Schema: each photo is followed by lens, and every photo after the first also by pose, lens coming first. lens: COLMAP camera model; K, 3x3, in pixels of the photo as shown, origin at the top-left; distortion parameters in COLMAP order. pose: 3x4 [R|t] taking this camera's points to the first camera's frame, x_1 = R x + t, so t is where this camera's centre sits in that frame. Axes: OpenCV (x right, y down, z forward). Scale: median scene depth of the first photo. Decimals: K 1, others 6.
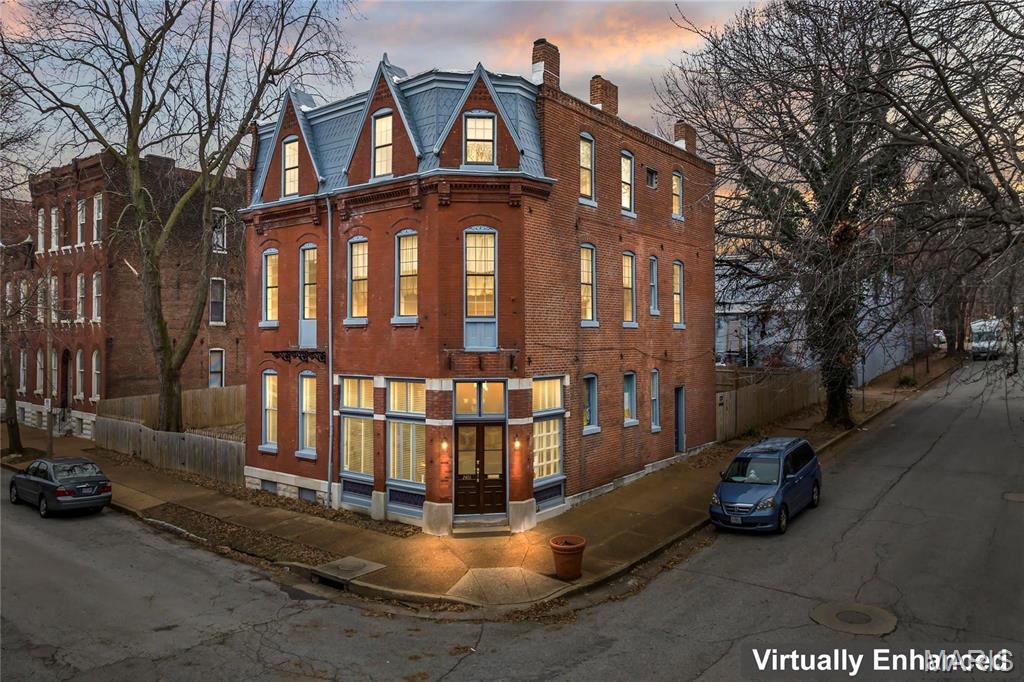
lens RADIAL K [[666.9, 0, 512.0], [0, 666.9, 341.0], [0, 0, 1]] dist [-0.006394, -0.002268]
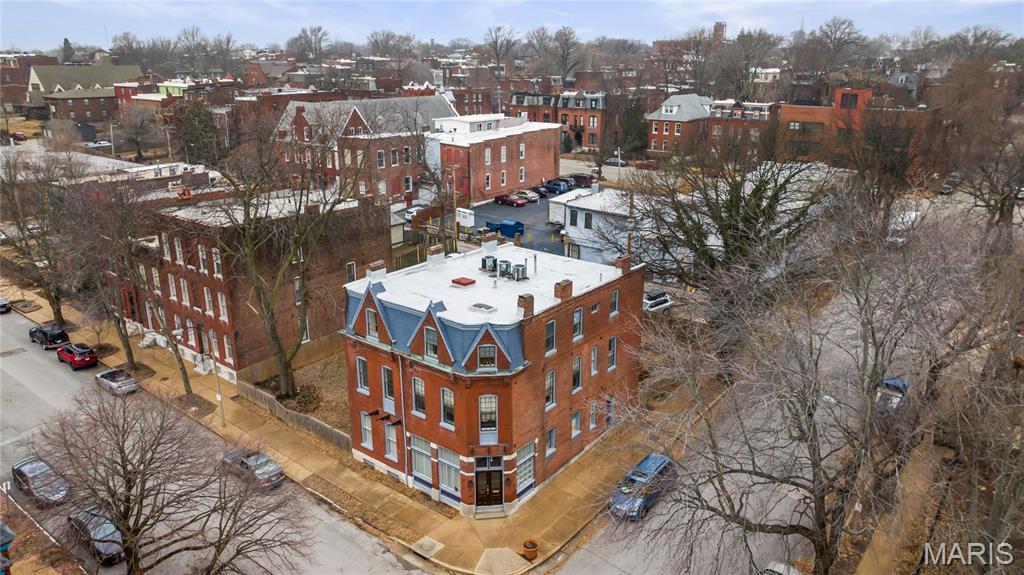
lens RADIAL K [[700.7, 0, 512.0], [0, 700.7, 287.5], [0, 0, 1]] dist [0.001303, 0.000345]
pose [[0.999971, 0.006291, -0.004298, 0.024326], [-0.004009, 0.914159, 0.405336, -1.192007], [0.006479, -0.405307, 0.914158, -0.627499]]
